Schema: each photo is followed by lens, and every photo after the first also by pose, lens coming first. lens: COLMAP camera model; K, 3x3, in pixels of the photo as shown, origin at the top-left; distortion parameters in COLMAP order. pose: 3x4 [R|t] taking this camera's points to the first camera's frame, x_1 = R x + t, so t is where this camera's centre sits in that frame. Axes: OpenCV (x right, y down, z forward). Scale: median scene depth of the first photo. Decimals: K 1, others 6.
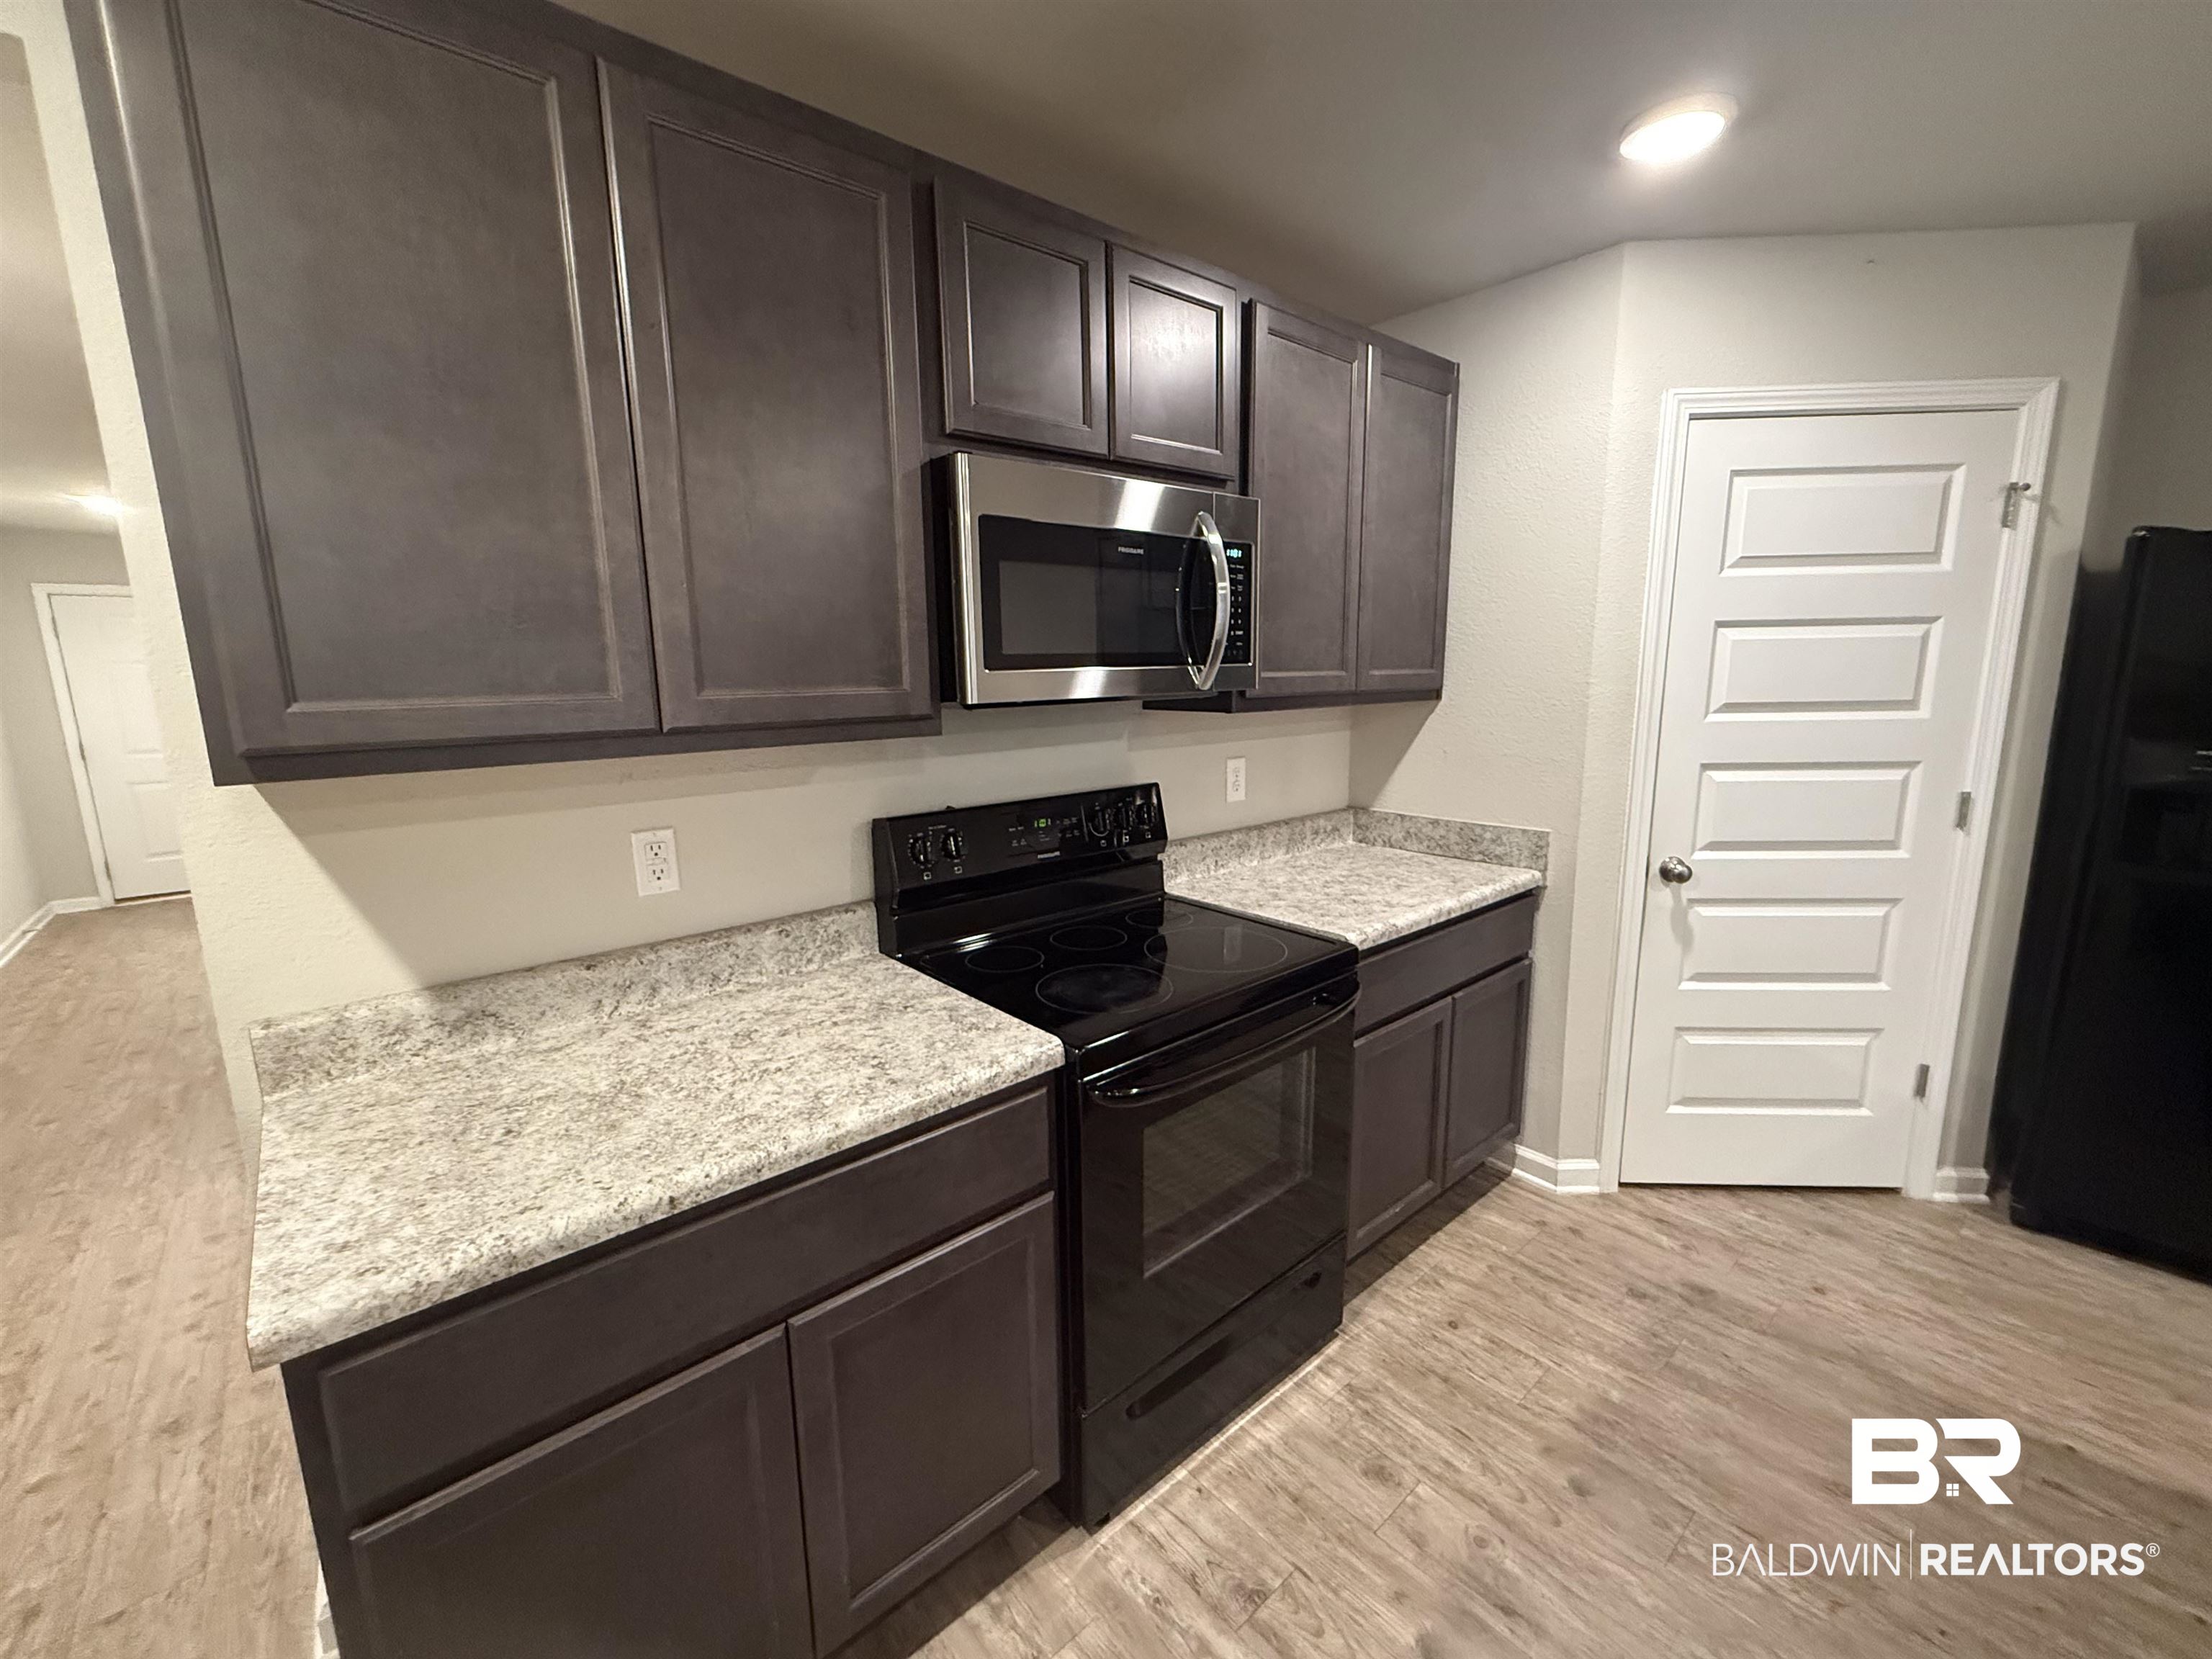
lens RADIAL K [[912.6, 0, 1106.8], [0, 912.6, 828.3], [0, 0, 1]] dist [0.001342, -0.000571]
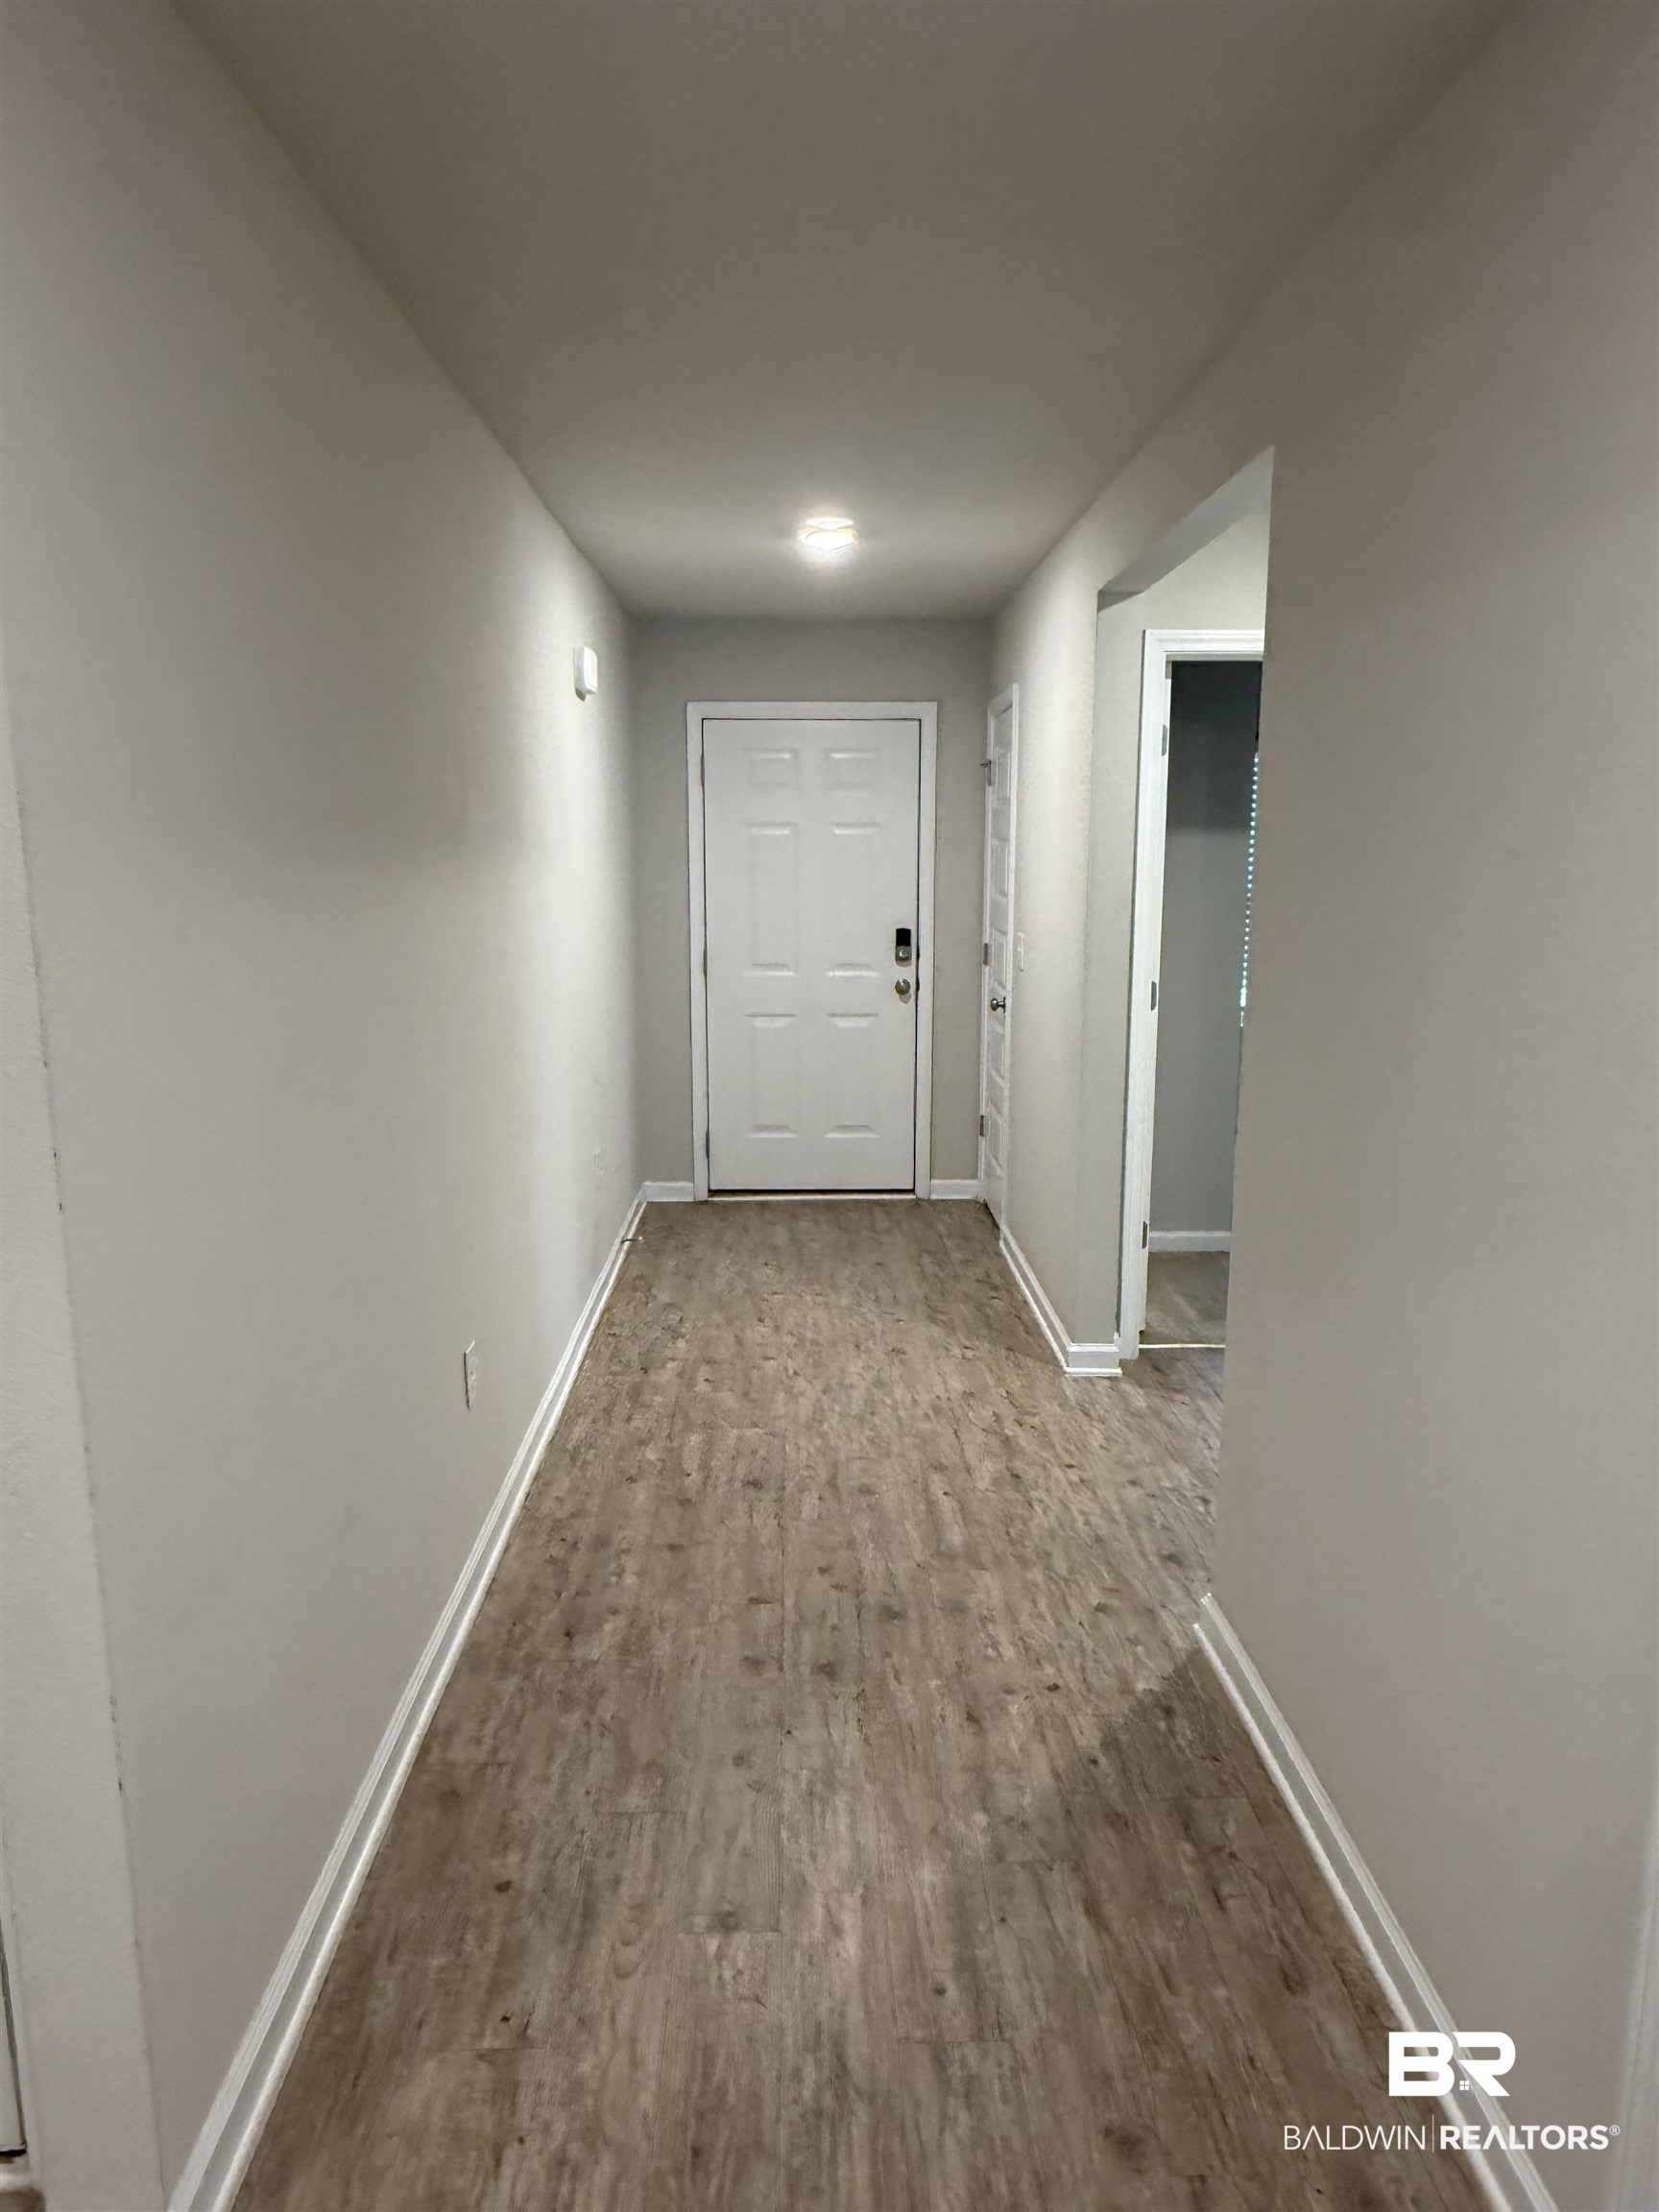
lens RADIAL K [[1444.8, 0, 829.5], [0, 1444.8, 1106.0], [0, 0, 1]] dist [0.137622, -0.000017]
pose [[0.768791, 0.133324, -0.625448, -1.038496], [-0.130954, 0.990122, 0.050093, -0.118850], [0.625949, 0.043394, 0.778656, 0.674128]]
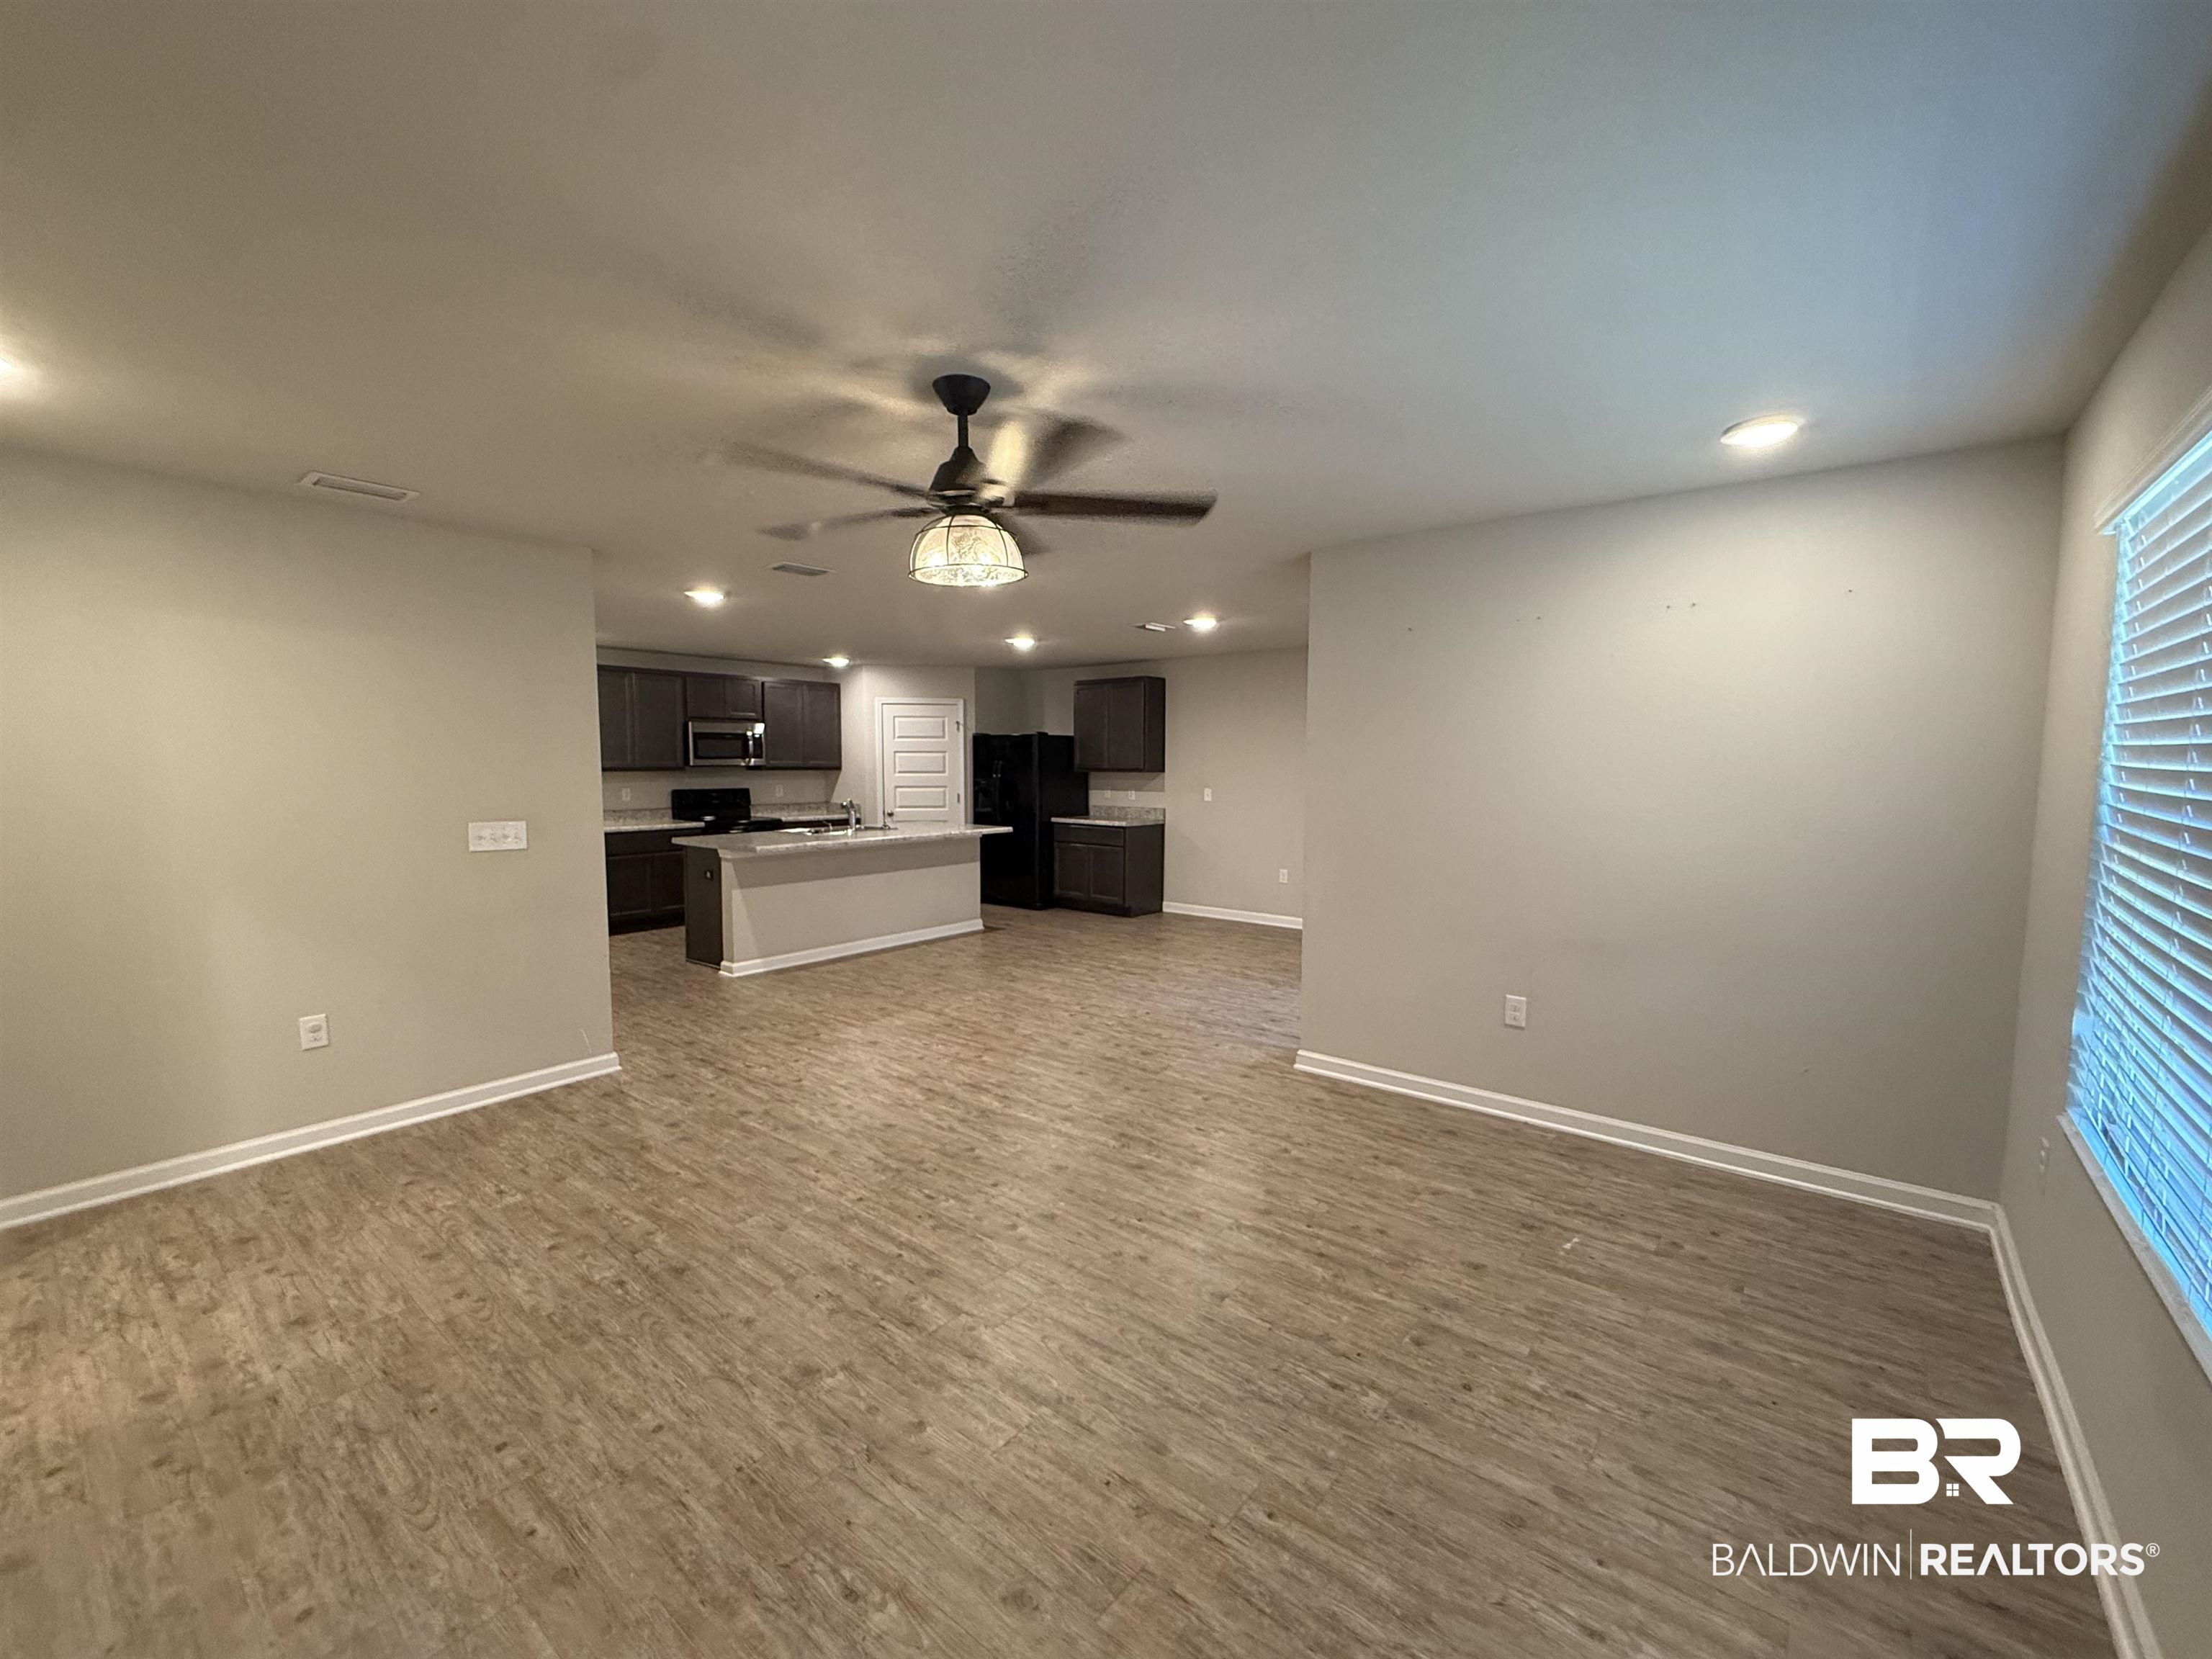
lens RADIAL K [[912.6, 0, 1106.8], [0, 912.6, 828.3], [0, 0, 1]] dist [0.001342, -0.000571]
pose [[0.985140, 0.005880, 0.171655, 0.921696], [0.012152, 0.994523, -0.103806, 0.564034], [-0.171325, 0.104350, 0.979673, -3.195894]]
